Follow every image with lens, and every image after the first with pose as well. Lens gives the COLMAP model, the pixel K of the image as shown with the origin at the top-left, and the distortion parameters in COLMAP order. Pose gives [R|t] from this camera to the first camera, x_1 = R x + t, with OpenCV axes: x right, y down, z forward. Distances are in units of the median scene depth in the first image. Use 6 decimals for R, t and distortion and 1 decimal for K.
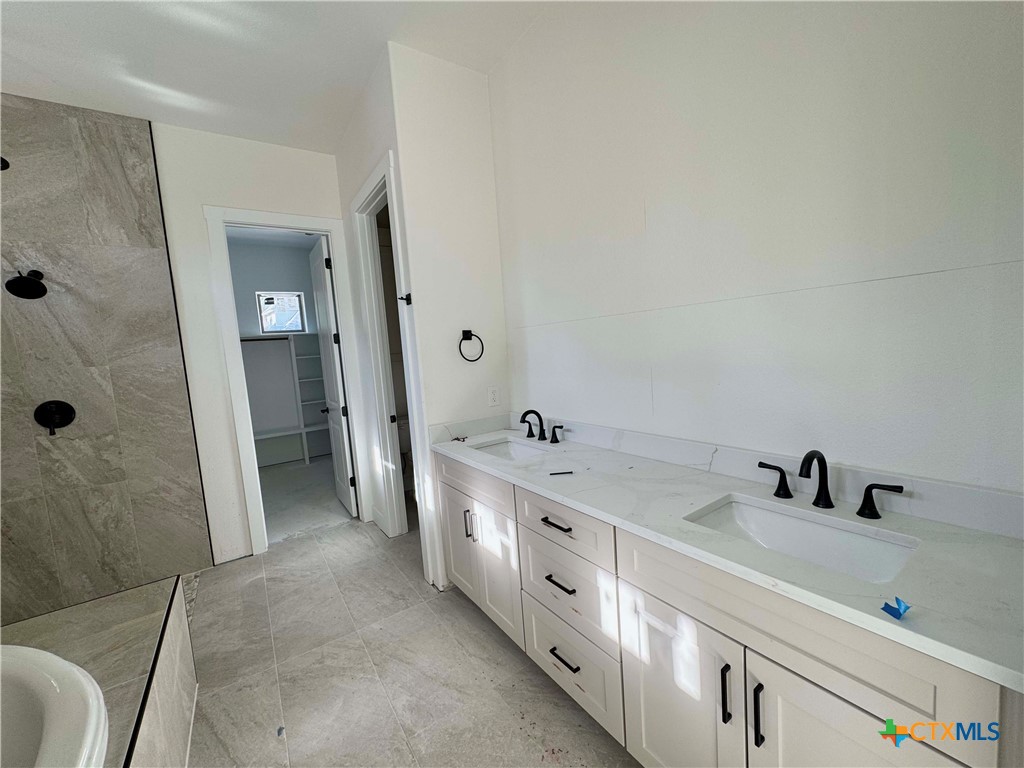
lens RADIAL K [[407.5, 0, 512.3], [0, 407.5, 383.6], [0, 0, 1]] dist [-0.002981, 0.000461]
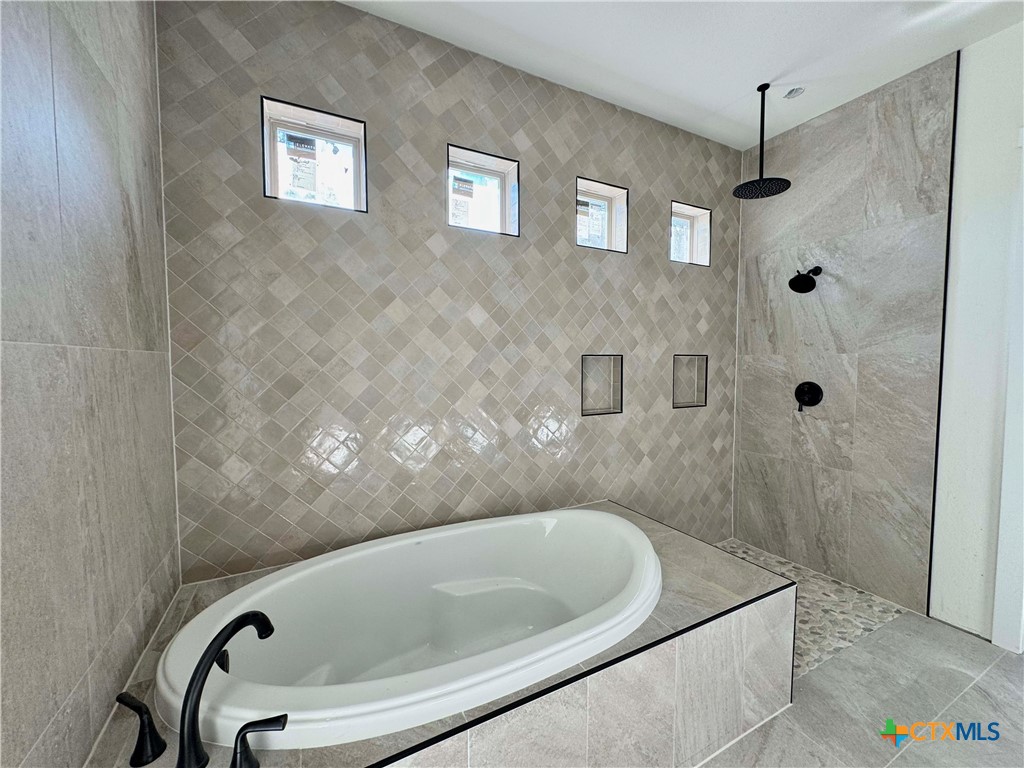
lens RADIAL K [[407.5, 0, 510.8], [0, 407.5, 384.4], [0, 0, 1]] dist [-0.002981, 0.000461]
pose [[-0.120558, 0.127553, -0.984477, 0.092715], [-0.080024, 0.987235, 0.137710, -0.042116], [0.989476, 0.095384, -0.108812, 0.312394]]
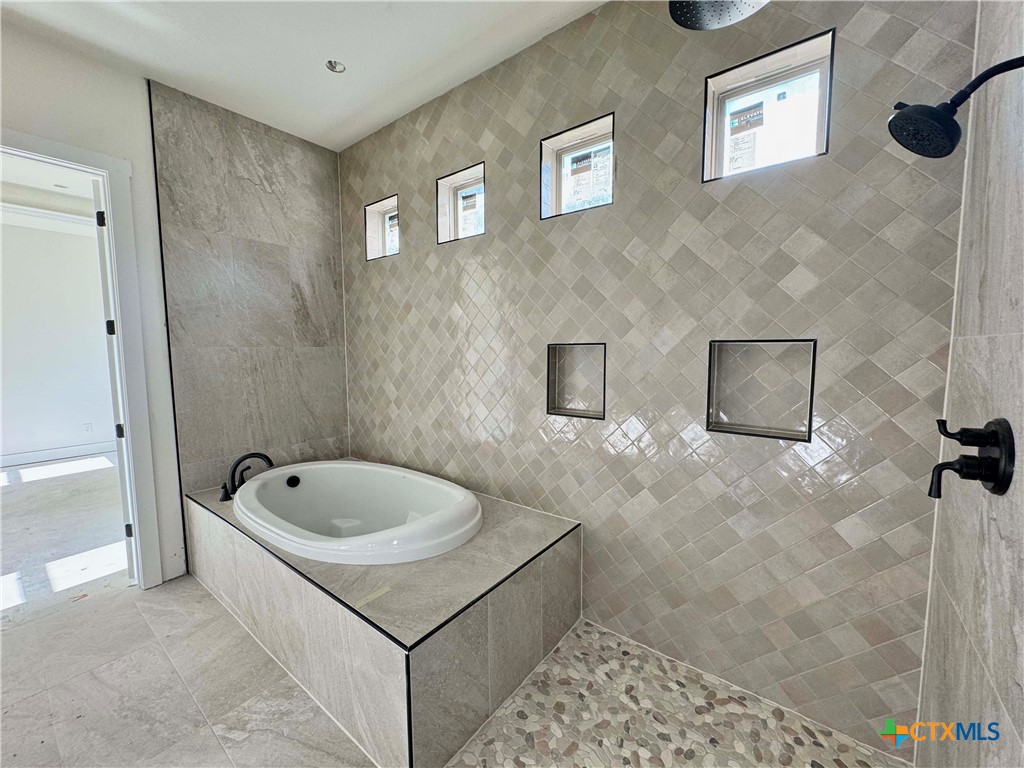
lens RADIAL K [[407.5, 0, 510.6], [0, 407.5, 383.7], [0, 0, 1]] dist [-0.002981, 0.000461]
pose [[-0.948001, 0.105405, -0.300308, -0.627424], [0.046789, 0.979470, 0.196083, -0.084897], [0.314810, 0.171836, -0.933470, 1.243493]]
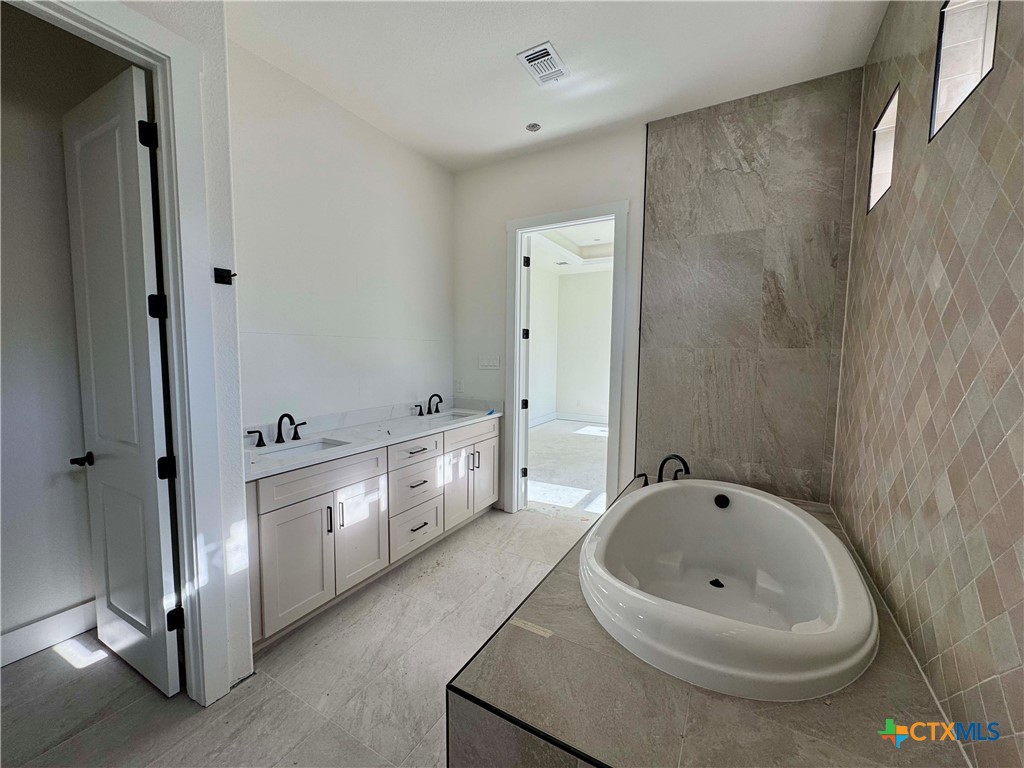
lens RADIAL K [[407.5, 0, 511.7], [0, 407.5, 383.9], [0, 0, 1]] dist [-0.002981, 0.000461]
pose [[-0.431647, -0.004340, 0.902032, -1.080973], [0.103647, 0.993127, 0.054376, -0.008565], [-0.896068, 0.116965, -0.428230, 0.855540]]
